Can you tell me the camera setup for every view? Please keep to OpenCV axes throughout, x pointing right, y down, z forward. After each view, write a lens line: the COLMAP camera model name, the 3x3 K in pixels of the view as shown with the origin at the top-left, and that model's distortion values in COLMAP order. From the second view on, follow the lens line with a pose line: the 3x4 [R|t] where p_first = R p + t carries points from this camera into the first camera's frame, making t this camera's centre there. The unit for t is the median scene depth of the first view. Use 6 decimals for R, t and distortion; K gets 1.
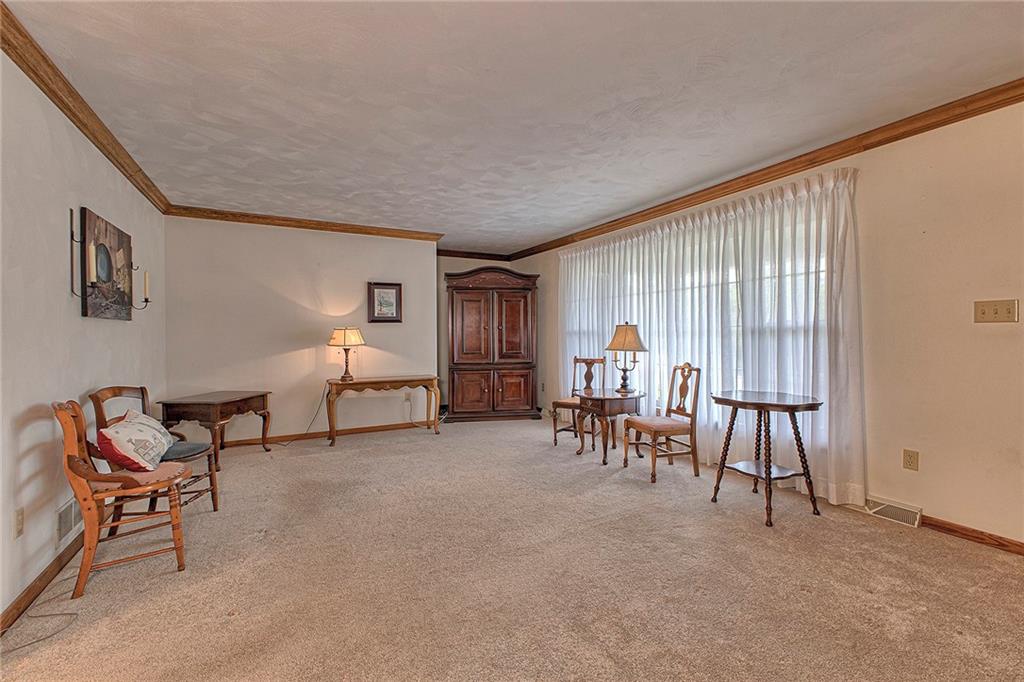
lens RADIAL K [[442.4, 0, 517.7], [0, 442.4, 336.2], [0, 0, 1]] dist [0.007832, -0.001212]
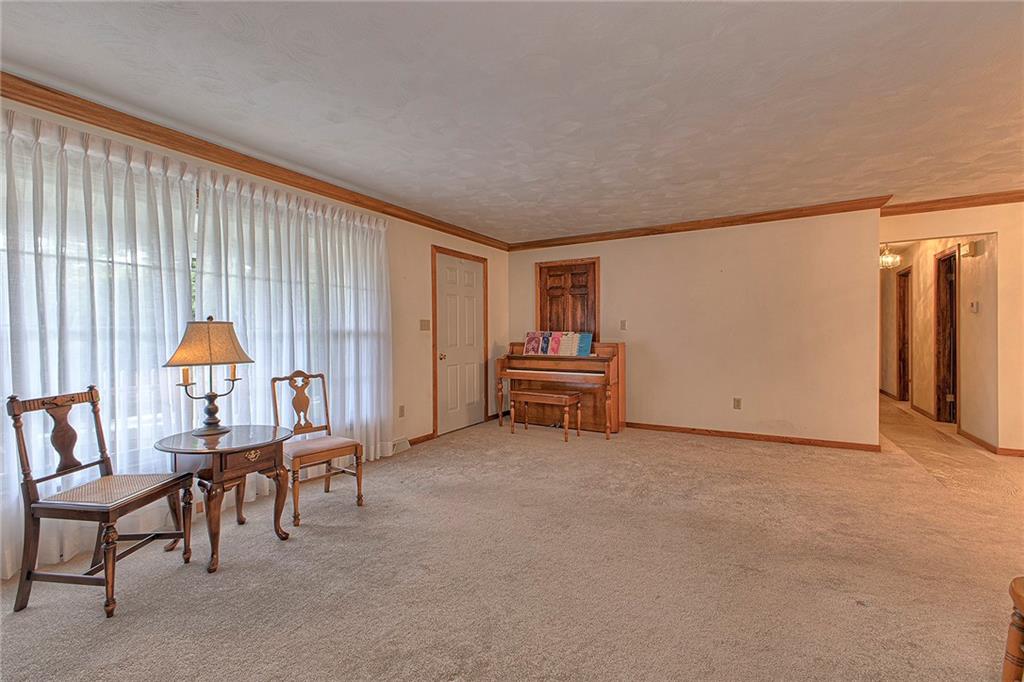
lens RADIAL K [[442.4, 0, 516.5], [0, 442.4, 336.7], [0, 0, 1]] dist [0.007832, -0.001212]
pose [[-0.524131, 0.005817, 0.851618, -0.495254], [0.013460, 0.999908, 0.001455, -0.000455], [-0.851531, 0.012226, -0.524161, 0.972853]]
